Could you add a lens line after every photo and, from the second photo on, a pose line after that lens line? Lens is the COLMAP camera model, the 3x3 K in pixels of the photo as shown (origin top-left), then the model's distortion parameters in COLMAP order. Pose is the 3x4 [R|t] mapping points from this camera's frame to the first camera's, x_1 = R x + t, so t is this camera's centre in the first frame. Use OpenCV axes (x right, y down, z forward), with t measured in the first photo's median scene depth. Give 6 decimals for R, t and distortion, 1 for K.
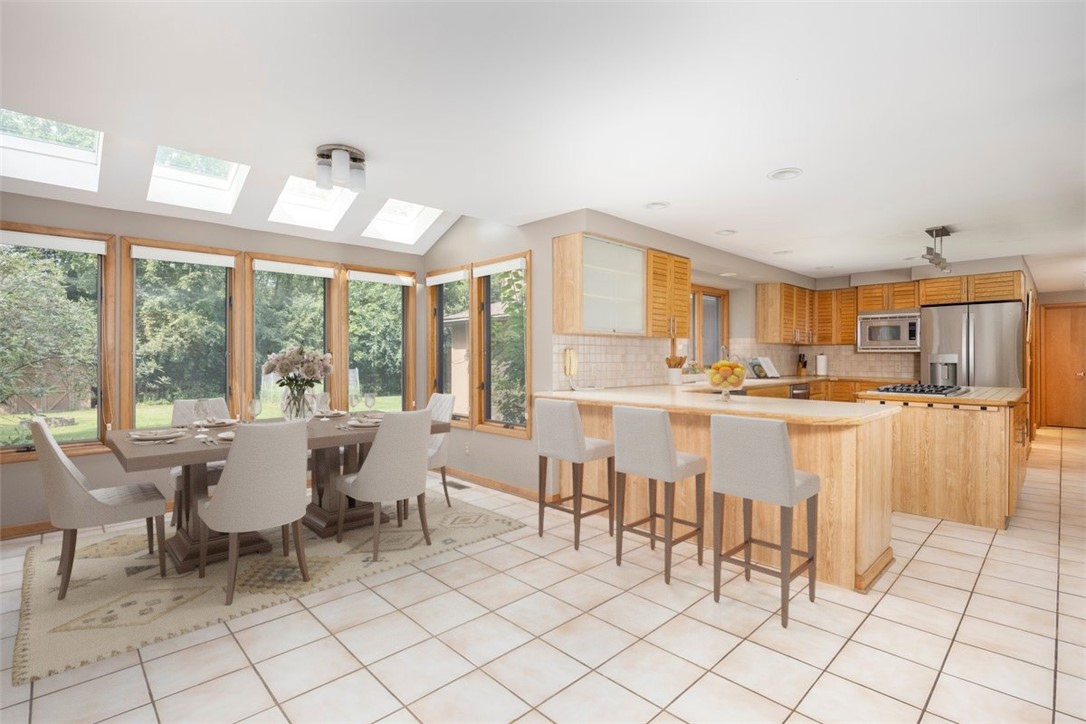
lens RADIAL K [[519.3, 0, 543.0], [0, 519.3, 362.0], [0, 0, 1]] dist [-0.004260, -0.000621]
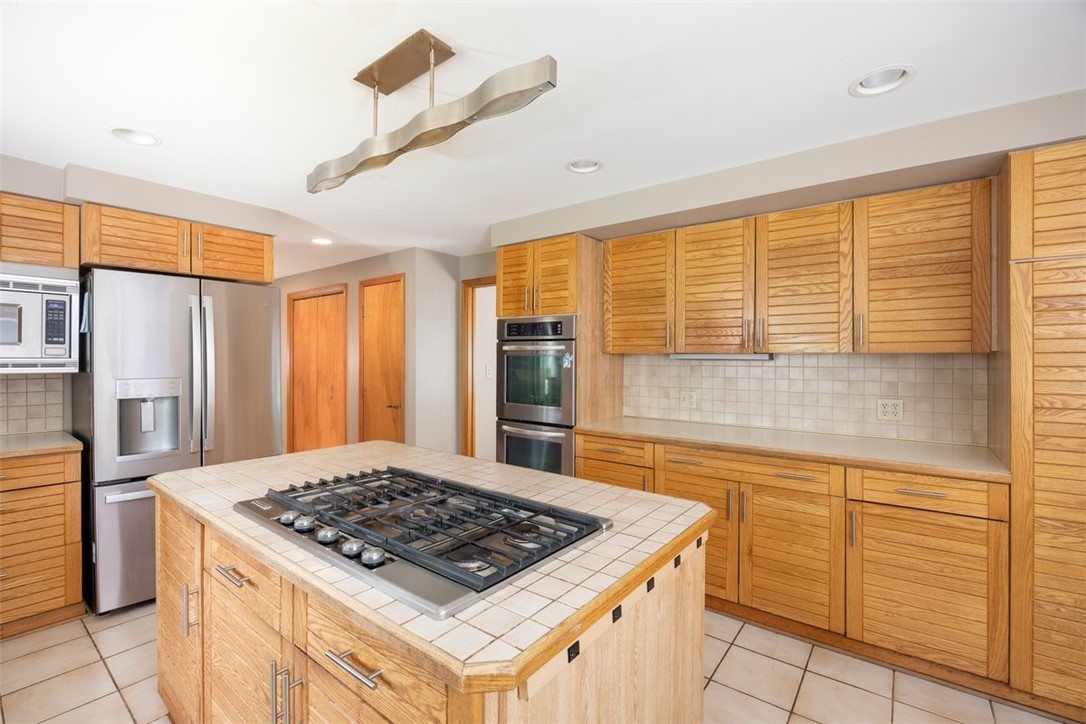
lens RADIAL K [[479.2, 0, 543.0], [0, 479.2, 362.0], [0, 0, 1]] dist [-0.002346, -0.000399]
pose [[-0.130963, -0.011874, 0.991316, 0.382219], [0.006694, 0.999895, 0.012861, -0.040927], [-0.991365, 0.008320, -0.130870, 0.890558]]
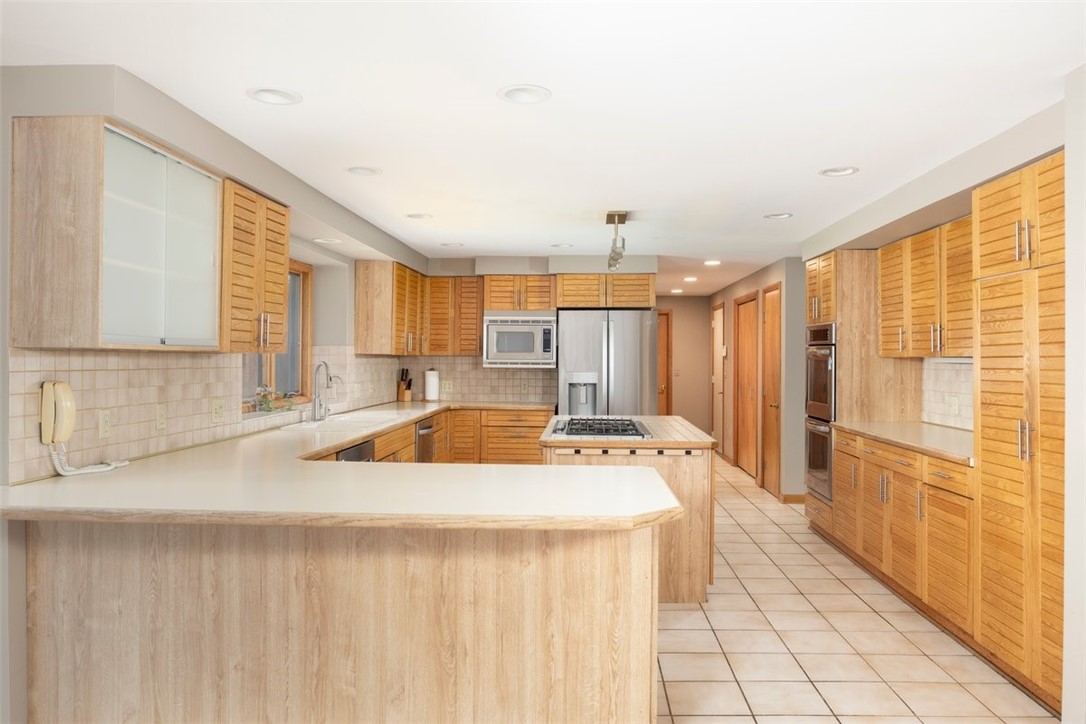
lens RADIAL K [[779.3, 0, 569.2], [0, 779.3, 361.2], [0, 0, 1]] dist [-0.026865, 0.000310]
pose [[0.715536, 0.000278, 0.698575, -0.078079], [0.001945, 0.999995, -0.002389, -0.035748], [-0.698573, 0.003068, 0.715532, 0.218262]]
